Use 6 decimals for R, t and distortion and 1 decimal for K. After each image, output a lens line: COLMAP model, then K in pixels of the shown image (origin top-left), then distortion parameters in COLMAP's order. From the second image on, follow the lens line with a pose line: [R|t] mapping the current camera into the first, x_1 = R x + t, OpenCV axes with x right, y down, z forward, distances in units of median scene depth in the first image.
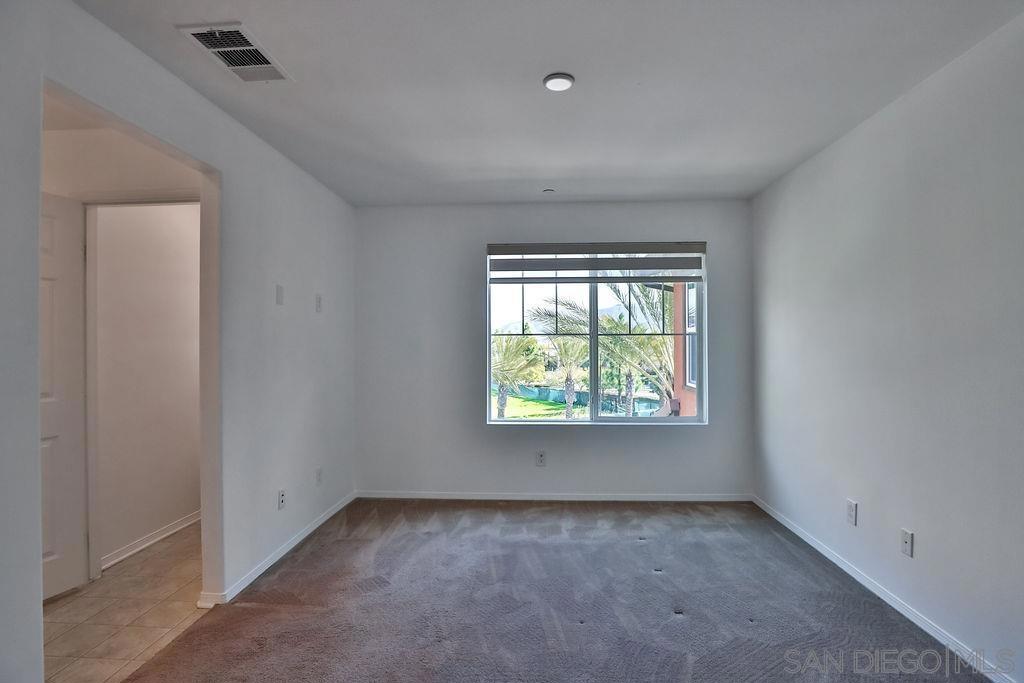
lens RADIAL K [[492.7, 0, 508.9], [0, 492.7, 343.4], [0, 0, 1]] dist [-0.004086, 0.002331]
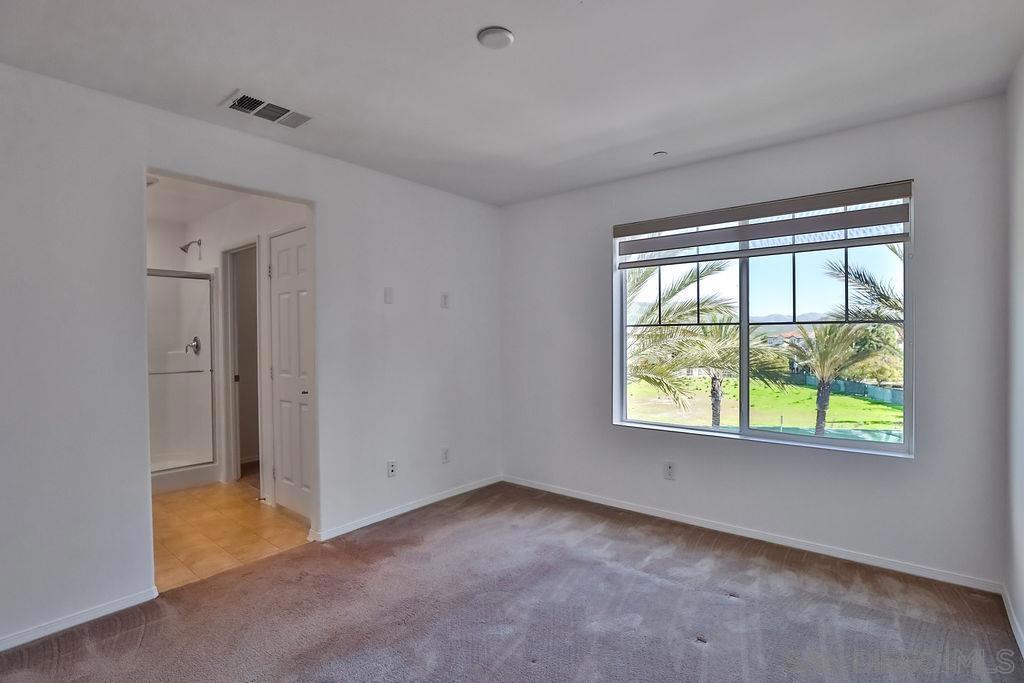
lens RADIAL K [[492.7, 0, 510.6], [0, 492.7, 339.7], [0, 0, 1]] dist [-0.004086, 0.002331]
pose [[0.813680, 0.001229, -0.581311, 0.378688], [0.005955, 0.999928, 0.010450, -0.003274], [0.581282, -0.011964, 0.813614, 0.172085]]
